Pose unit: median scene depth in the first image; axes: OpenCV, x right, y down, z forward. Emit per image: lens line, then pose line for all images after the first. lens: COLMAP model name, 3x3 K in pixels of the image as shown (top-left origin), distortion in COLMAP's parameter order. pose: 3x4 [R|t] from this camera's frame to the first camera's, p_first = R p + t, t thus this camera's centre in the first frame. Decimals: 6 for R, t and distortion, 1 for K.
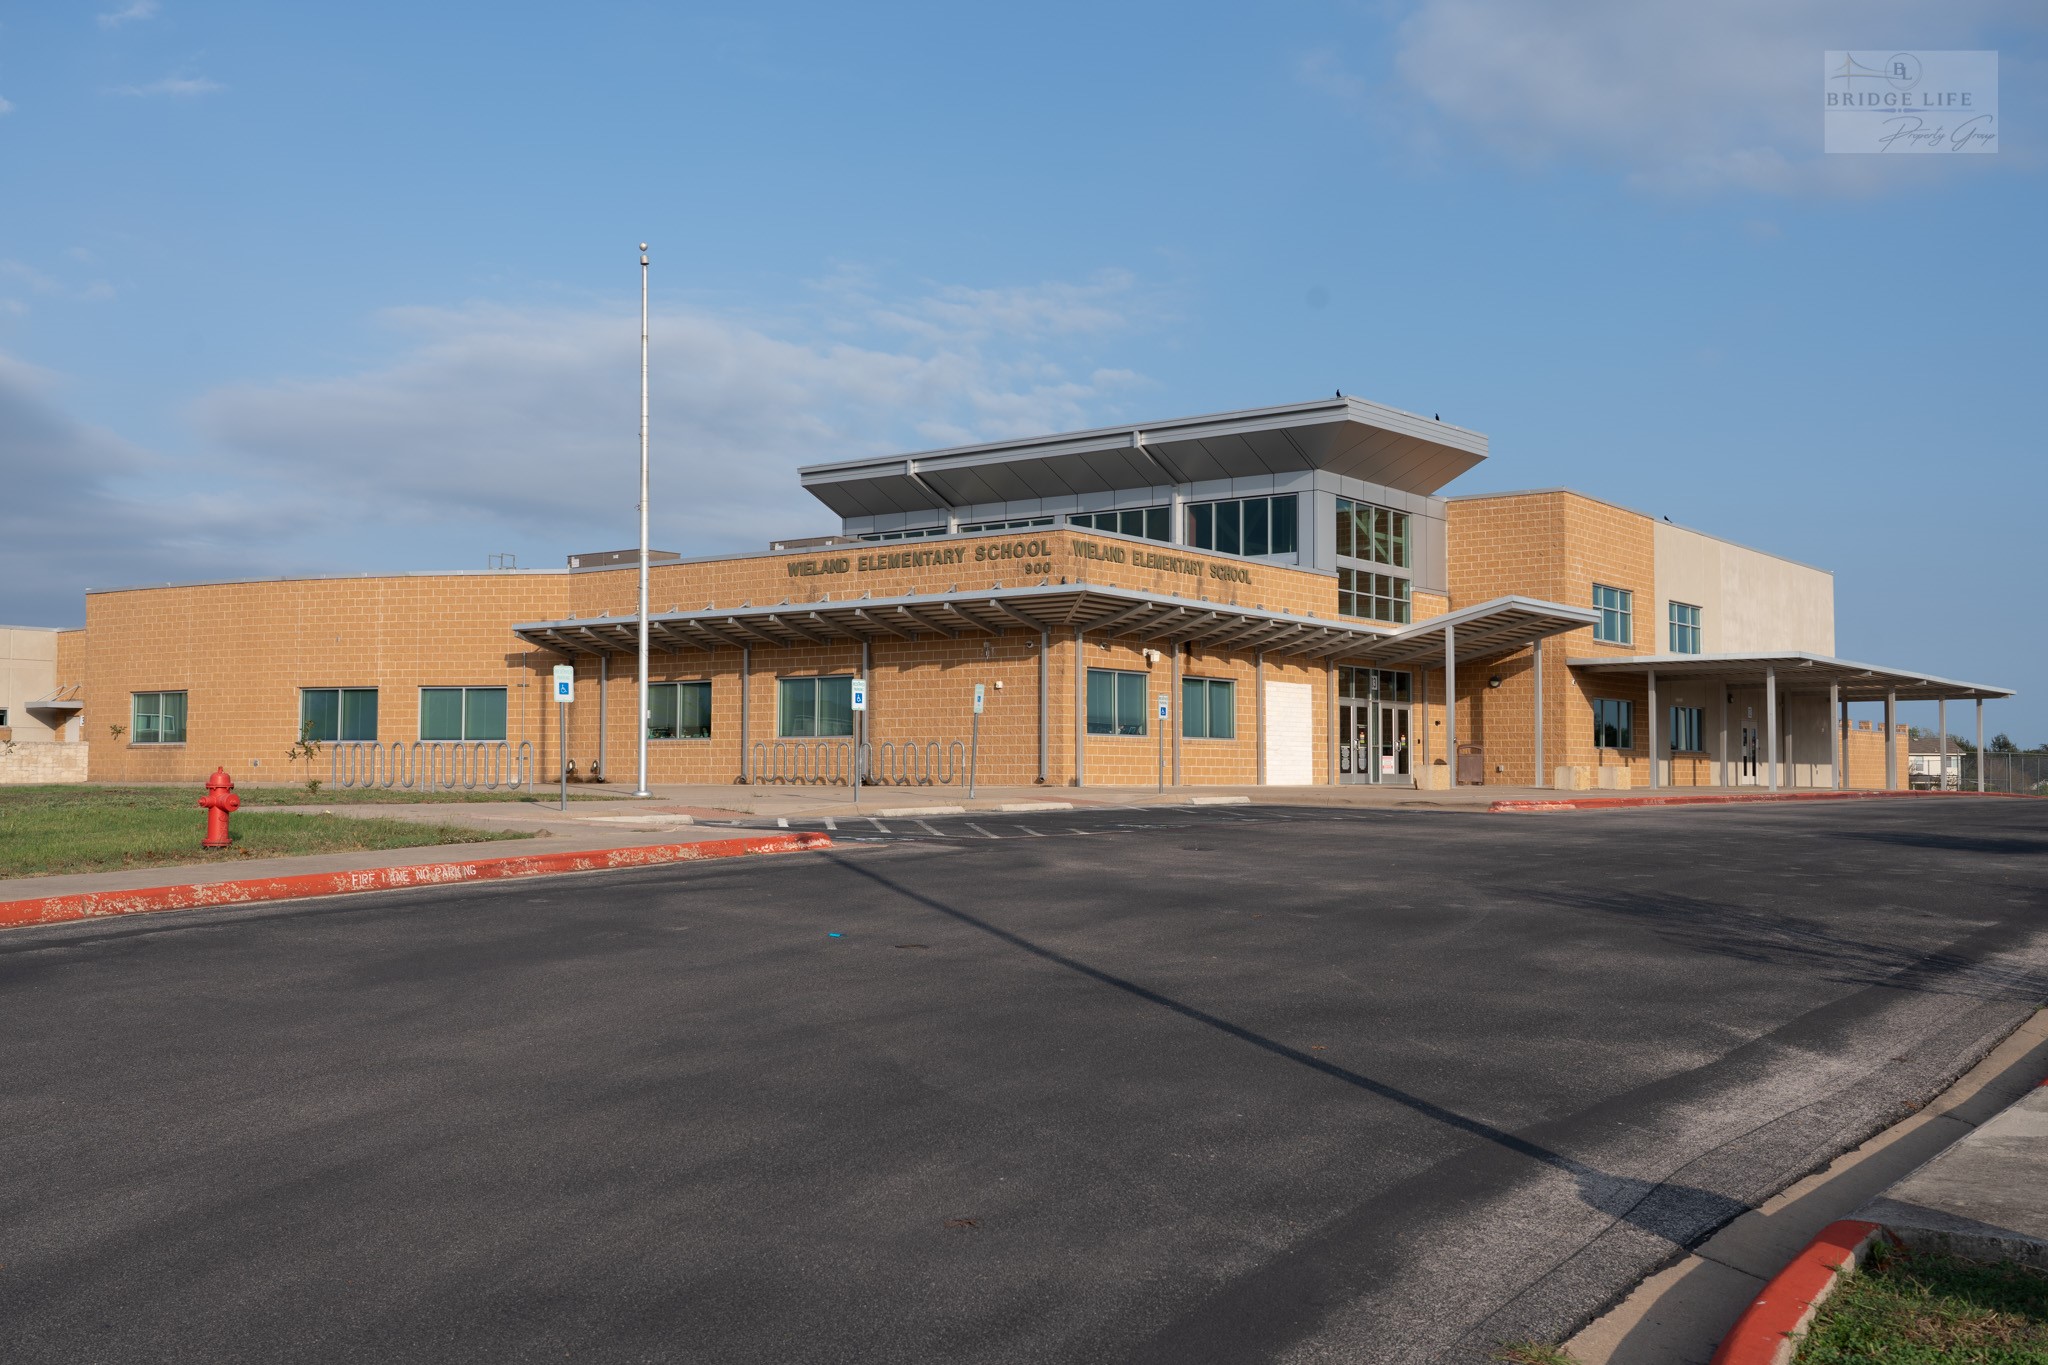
lens RADIAL K [[1919.7, 0, 1023.1], [0, 1919.7, 686.7], [0, 0, 1]] dist [-0.015295, 0.000000]
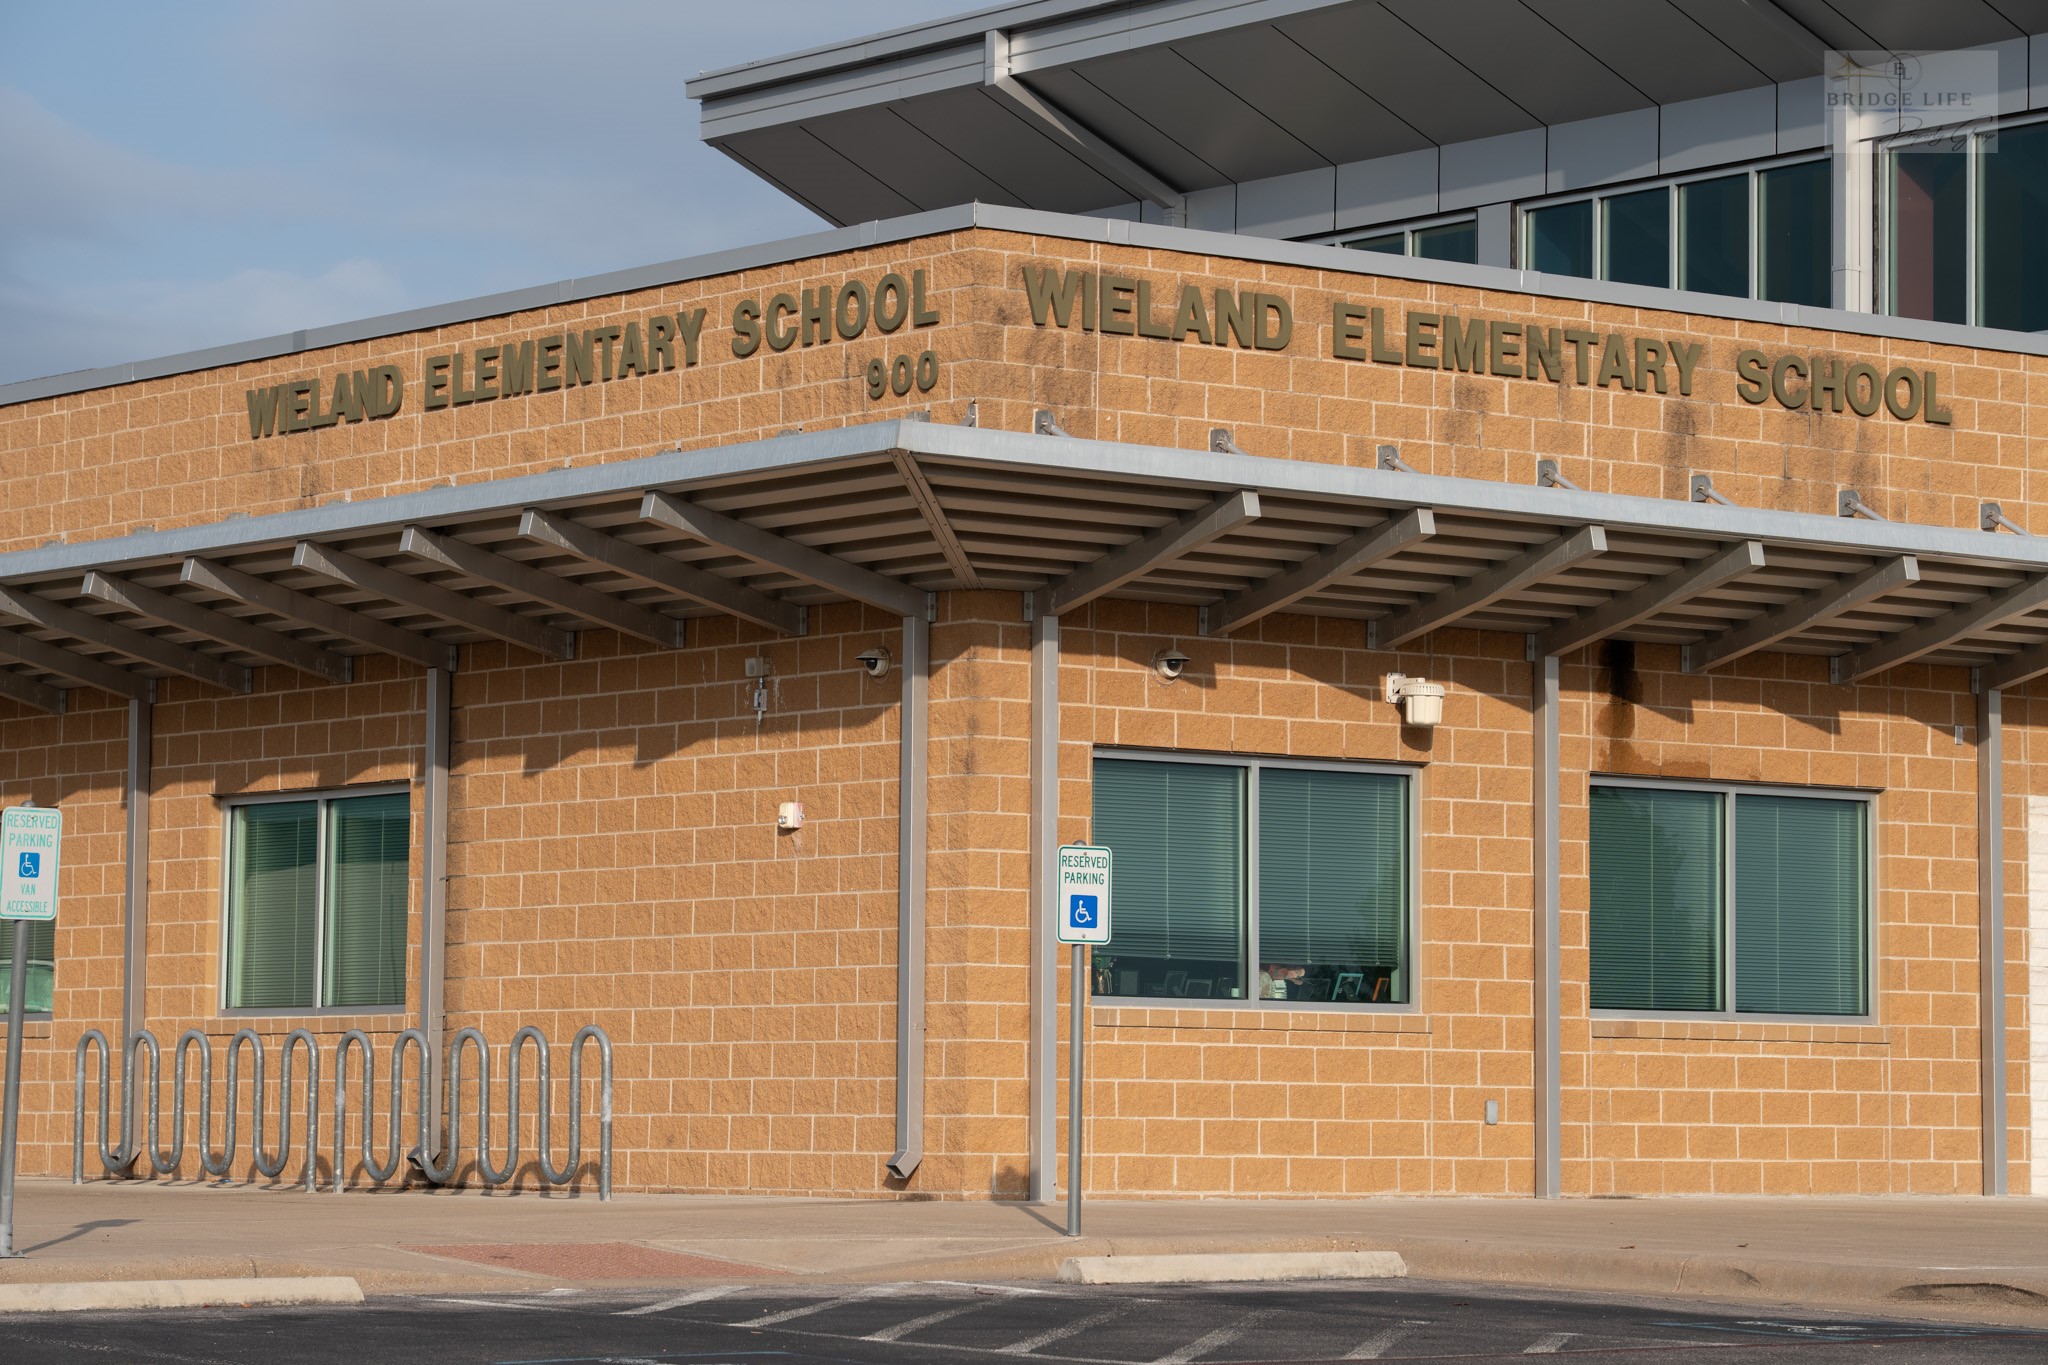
lens RADIAL K [[6085.3, 0, 1024.3], [0, 6085.3, 681.0], [0, 0, 1]] dist [0.016114, 0.000000]
pose [[0.968019, -0.014364, -0.250466, 0.221122], [0.007398, 0.999560, -0.028732, 0.004526], [0.250768, 0.025961, 0.967699, 0.178805]]
